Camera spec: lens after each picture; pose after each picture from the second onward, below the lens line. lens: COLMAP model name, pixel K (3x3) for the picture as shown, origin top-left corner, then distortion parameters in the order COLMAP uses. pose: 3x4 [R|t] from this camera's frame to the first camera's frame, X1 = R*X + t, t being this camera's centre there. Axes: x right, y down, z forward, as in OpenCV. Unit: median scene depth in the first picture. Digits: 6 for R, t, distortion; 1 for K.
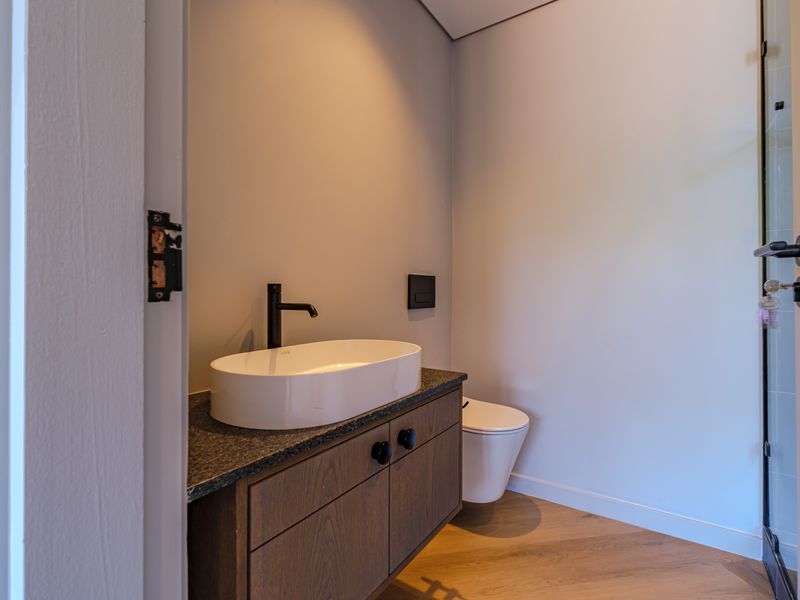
lens RADIAL K [[390.6, 0, 402.9], [0, 390.6, 297.6], [0, 0, 1]] dist [0.003573, -0.000986]
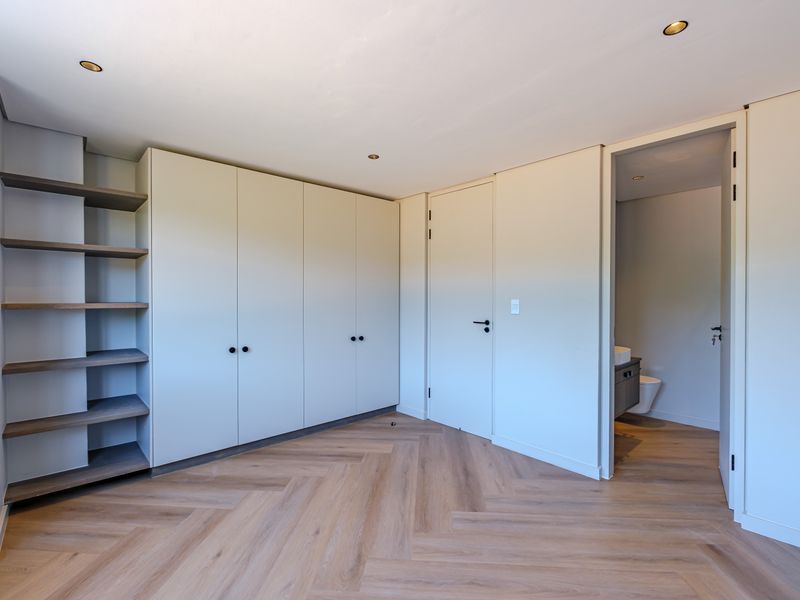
lens RADIAL K [[390.6, 0, 396.9], [0, 390.6, 299.8], [0, 0, 1]] dist [0.003573, -0.000986]
pose [[0.972084, 0.005938, -0.234557, -1.020438], [-0.005029, 0.999977, 0.004476, -0.283337], [0.234578, -0.003171, 0.972092, -2.529685]]
